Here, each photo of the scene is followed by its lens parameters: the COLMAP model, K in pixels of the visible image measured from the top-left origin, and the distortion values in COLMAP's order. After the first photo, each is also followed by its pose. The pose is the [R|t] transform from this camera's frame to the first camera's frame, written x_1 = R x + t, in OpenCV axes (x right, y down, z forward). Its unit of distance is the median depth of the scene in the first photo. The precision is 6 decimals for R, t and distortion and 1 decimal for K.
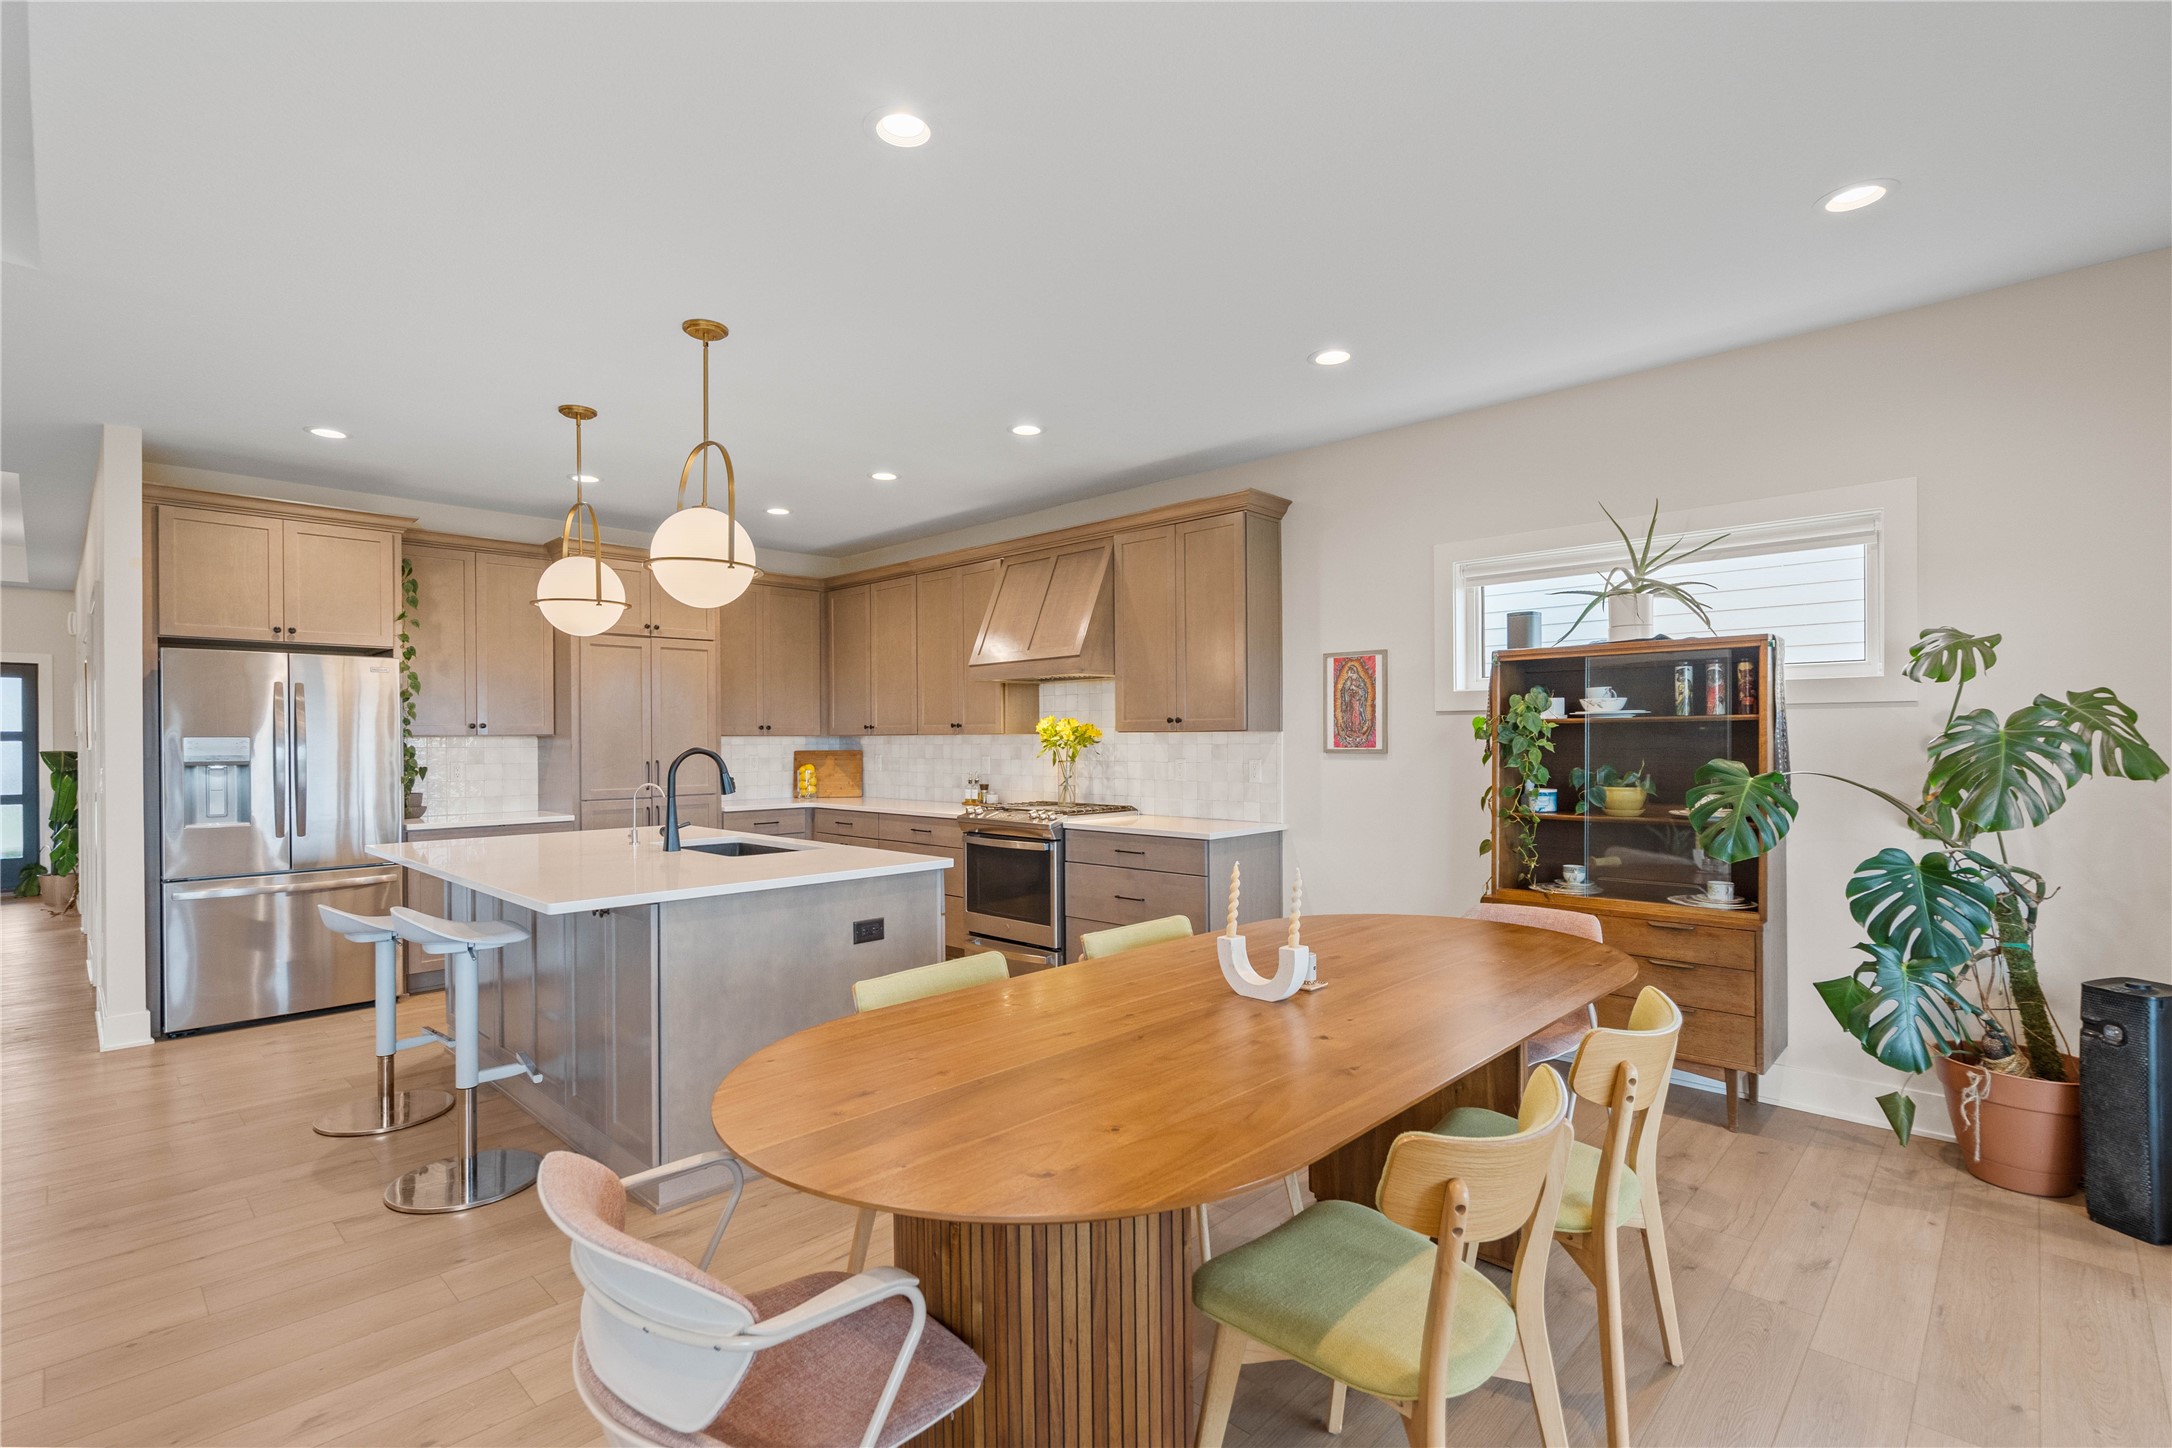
lens RADIAL K [[996.2, 0, 1083.4], [0, 996.2, 732.3], [0, 0, 1]] dist [-0.001426, 0.001807]
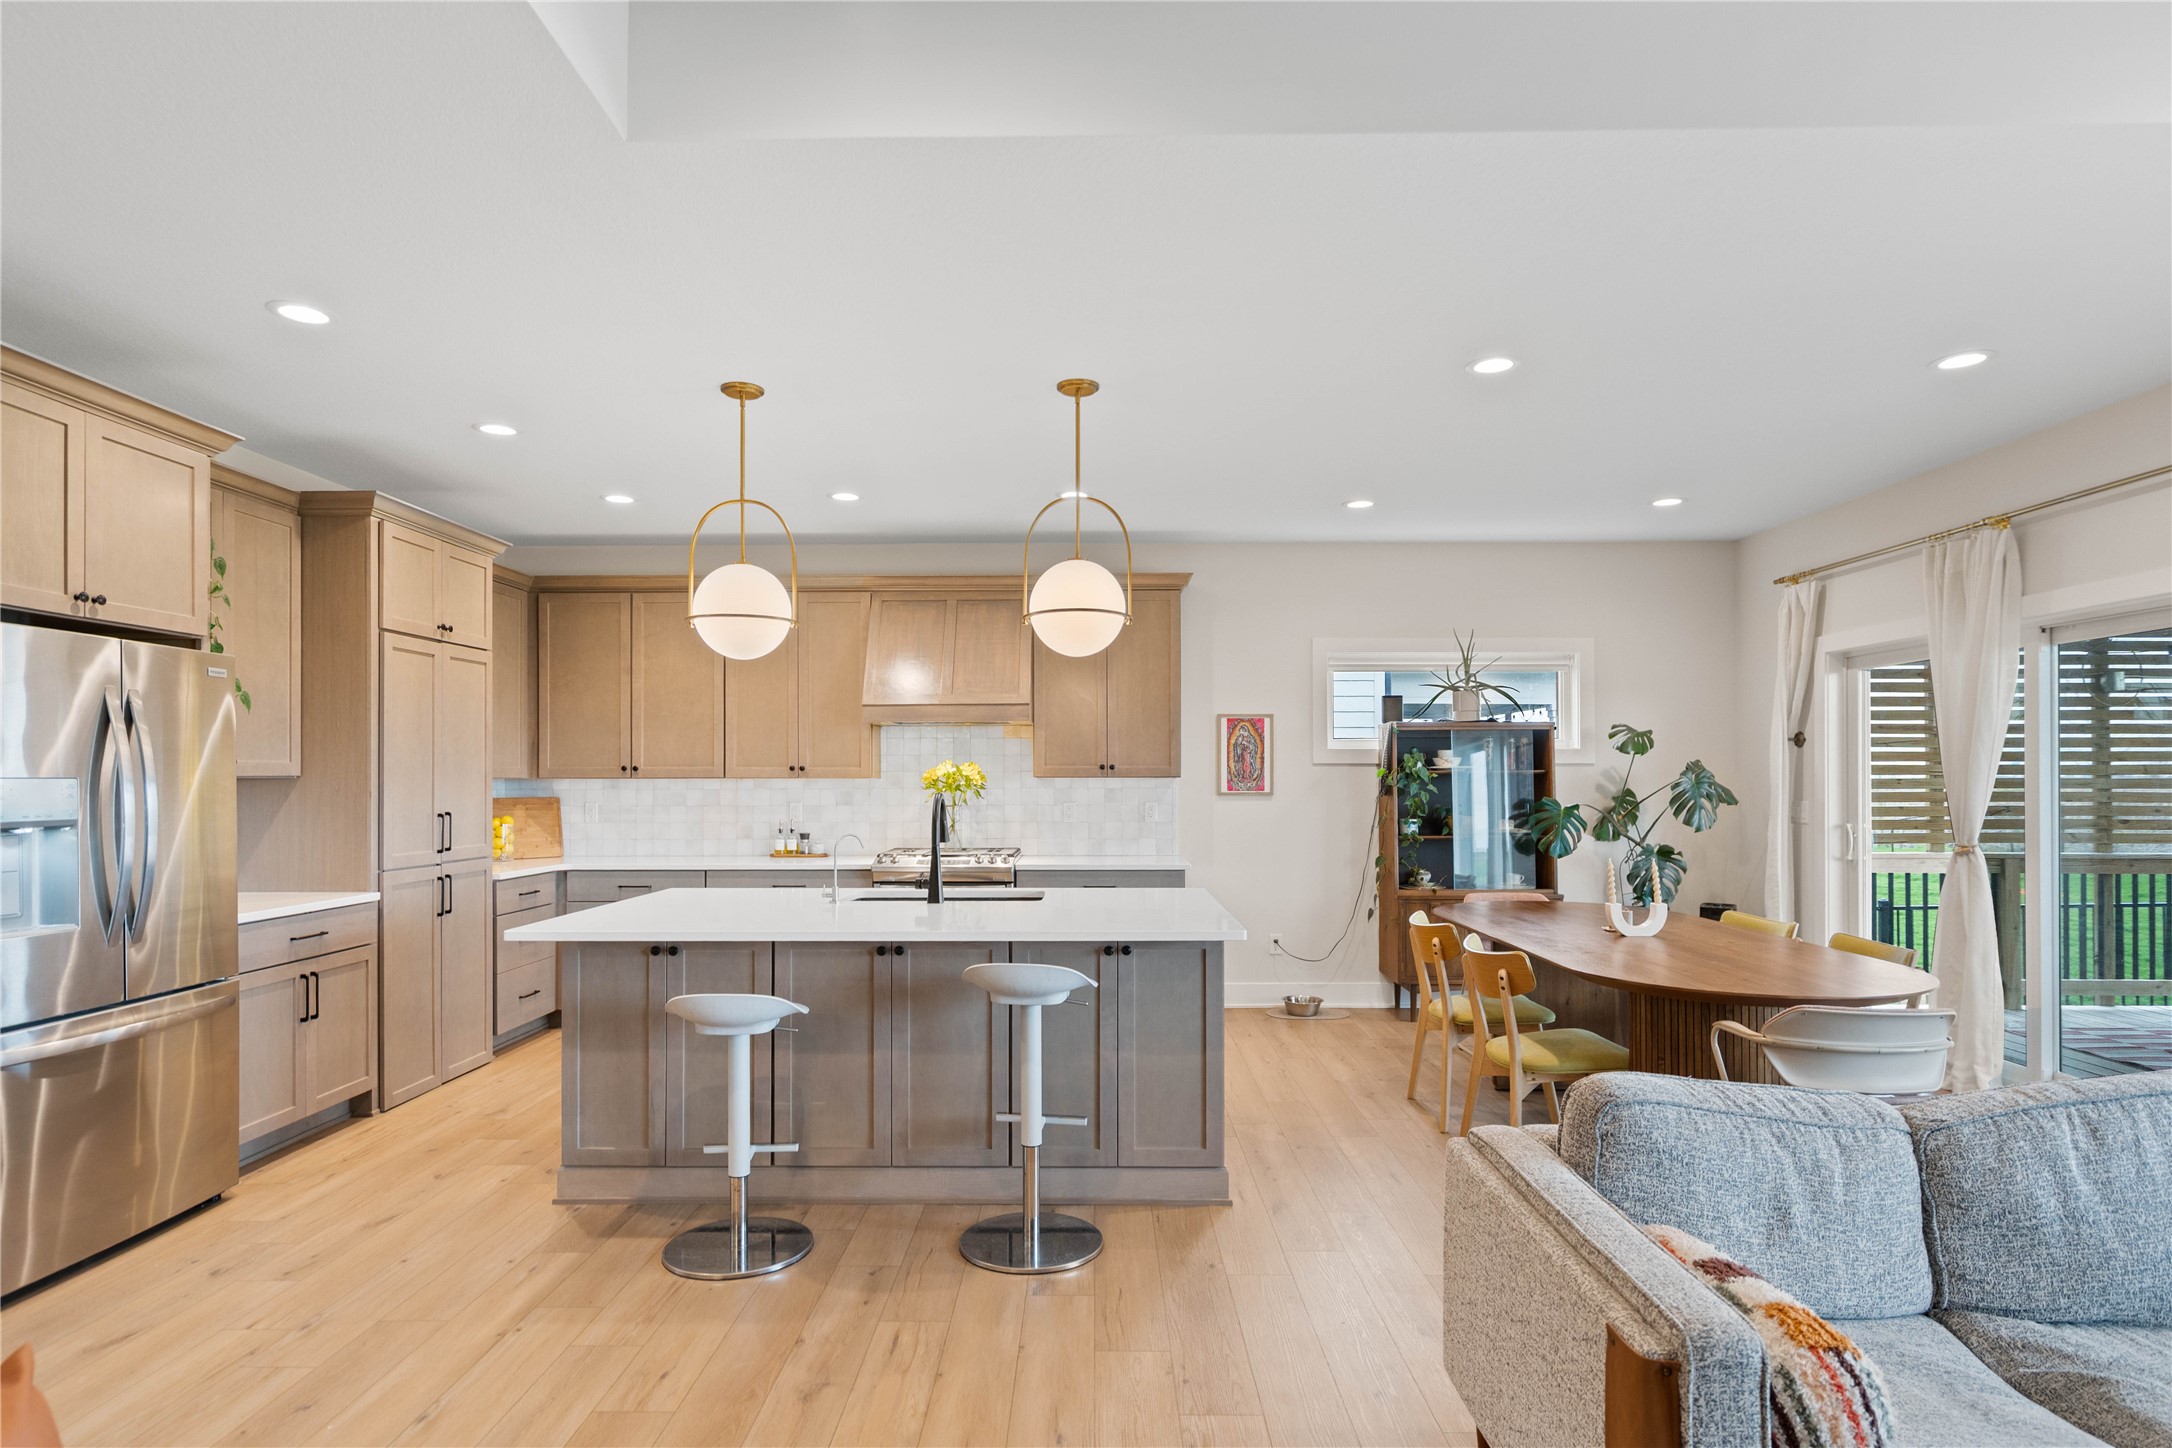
lens RADIAL K [[1123.1, 0, 1085.2], [0, 1123.1, 768.5], [0, 0, 1]] dist [0.003005, 0.000011]
pose [[0.730315, 0.010540, 0.683029, -0.834993], [-0.006743, 0.999943, -0.008221, 0.000136], [-0.683077, 0.001399, 0.730345, 0.107489]]
